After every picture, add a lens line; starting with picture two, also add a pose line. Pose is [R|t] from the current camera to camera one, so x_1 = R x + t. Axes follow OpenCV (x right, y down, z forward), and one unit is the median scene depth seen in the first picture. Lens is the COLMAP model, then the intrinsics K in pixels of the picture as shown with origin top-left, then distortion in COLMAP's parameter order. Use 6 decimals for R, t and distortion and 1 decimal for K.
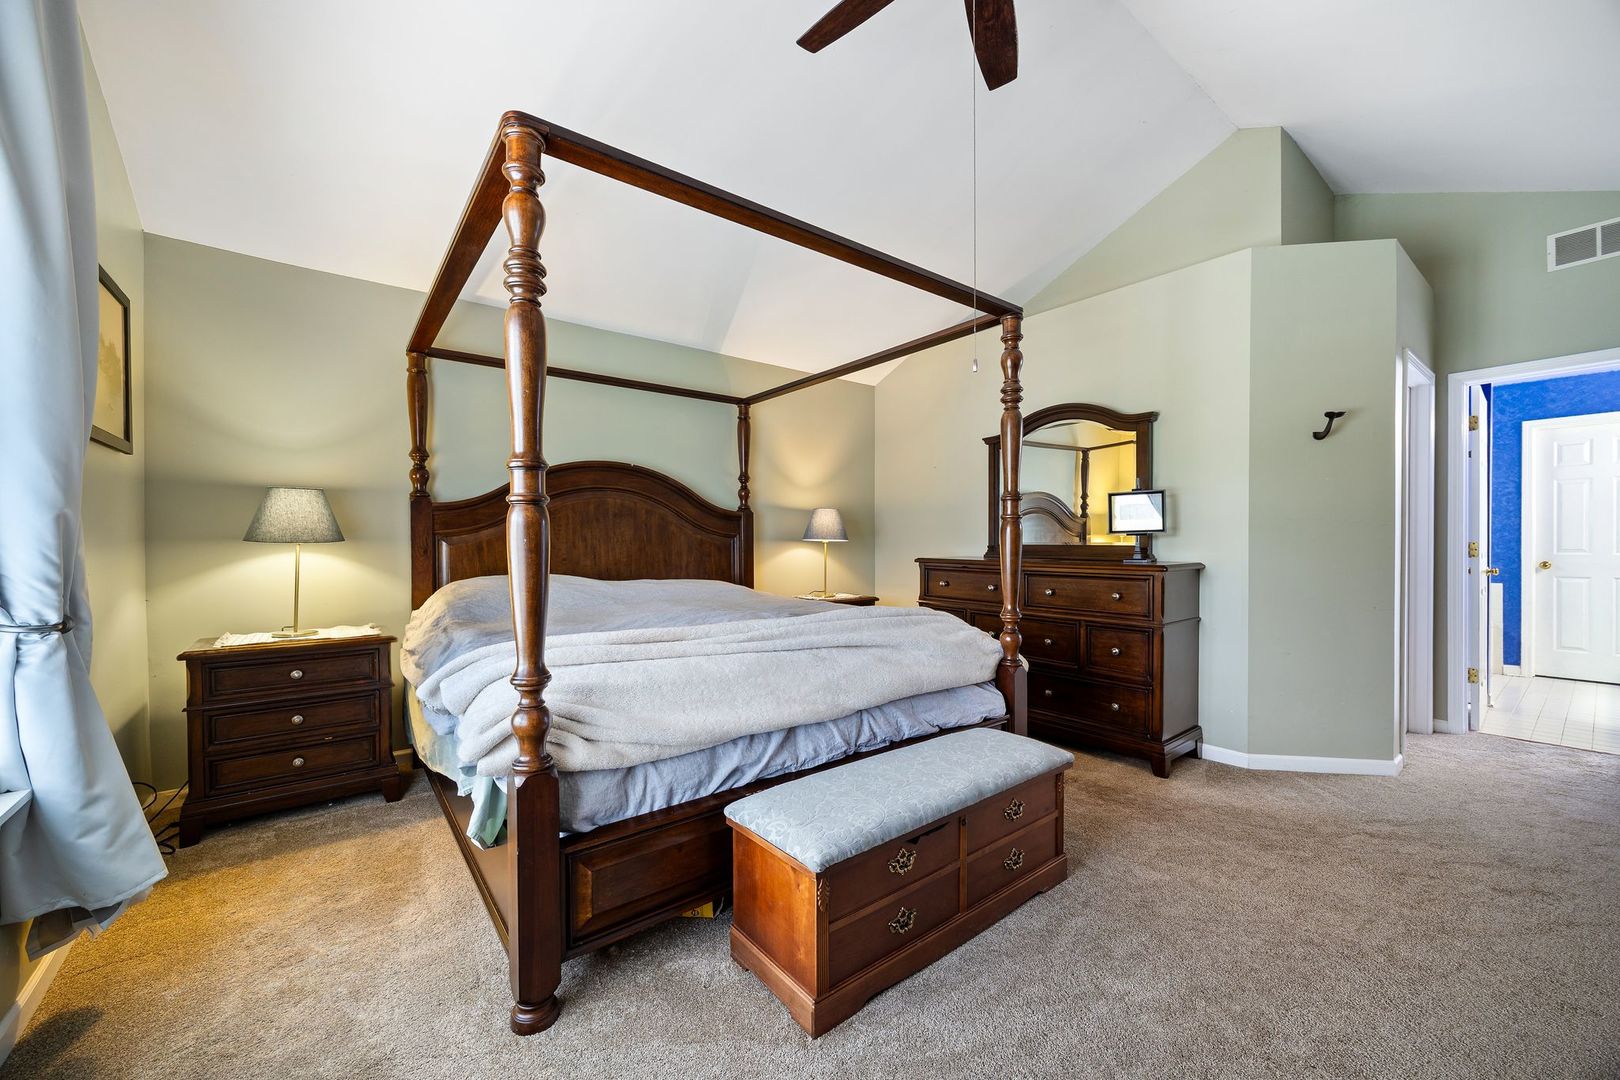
lens RADIAL K [[624.0, 0, 804.9], [0, 624.0, 545.4], [0, 0, 1]] dist [-0.003911, 0.000125]
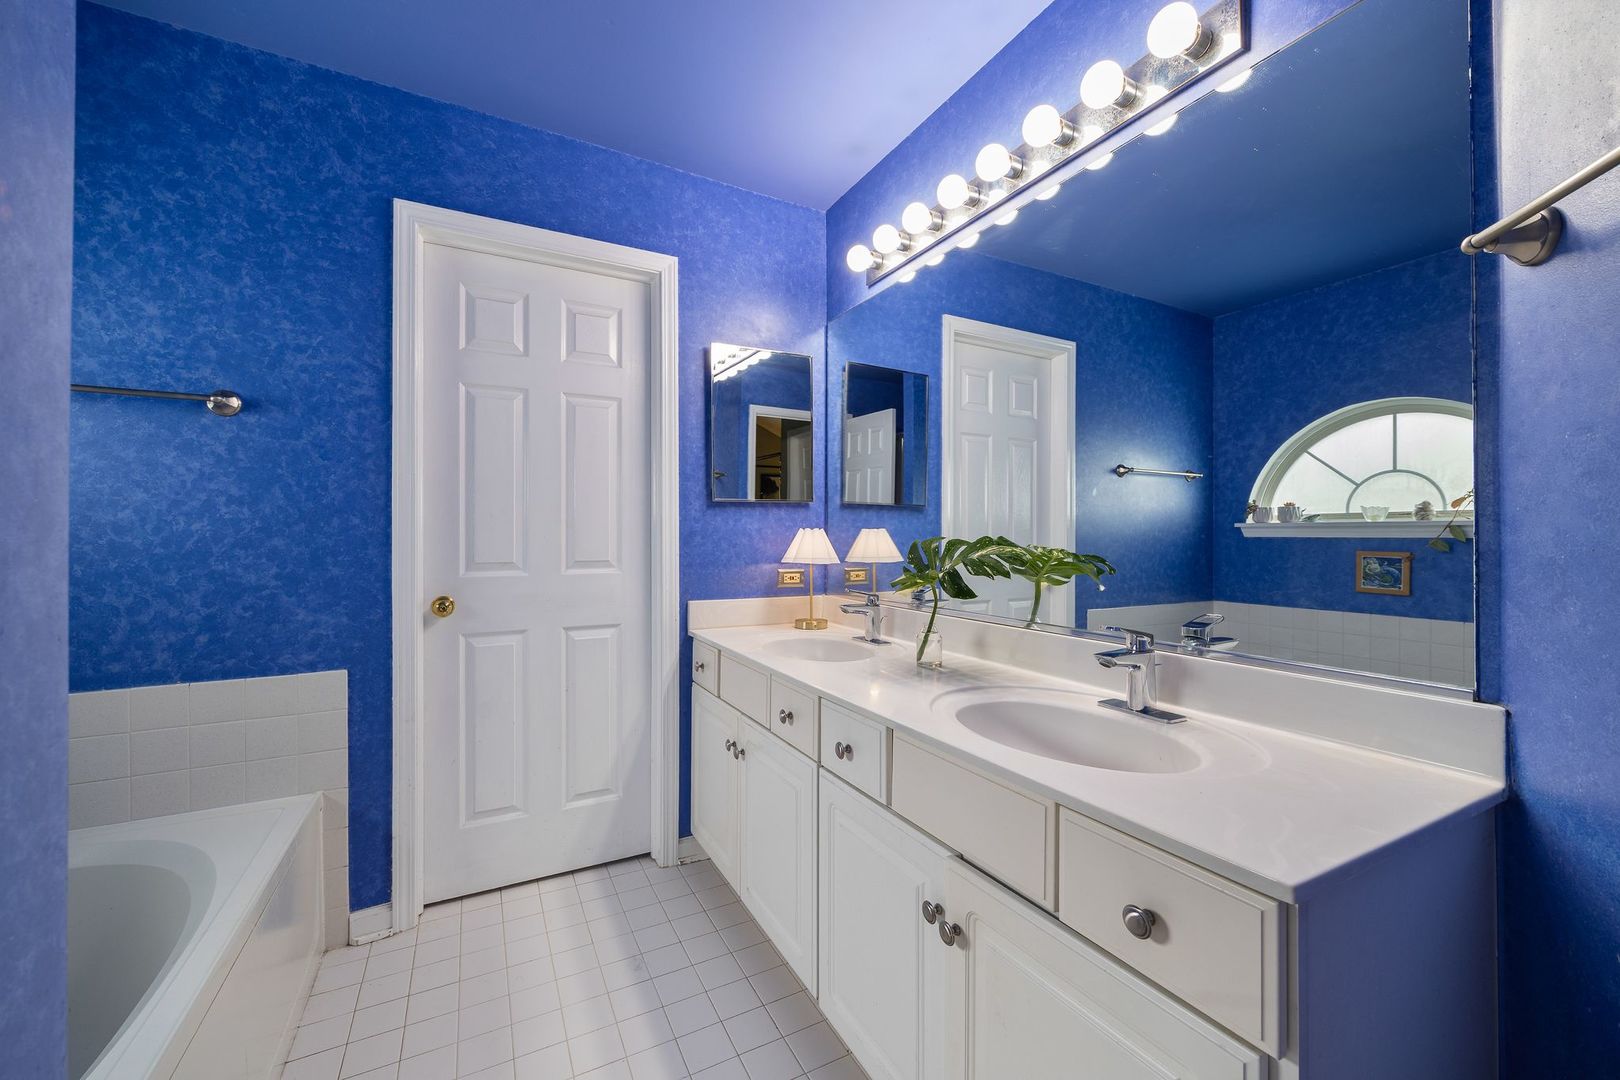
lens RADIAL K [[624.0, 0, 801.6], [0, 624.0, 538.7], [0, 0, 1]] dist [-0.003911, 0.000125]
pose [[0.178675, 0.003874, 0.983900, 0.857266], [0.005913, 0.999970, -0.005011, -0.005581], [-0.983890, 0.006713, 0.178647, 0.716407]]
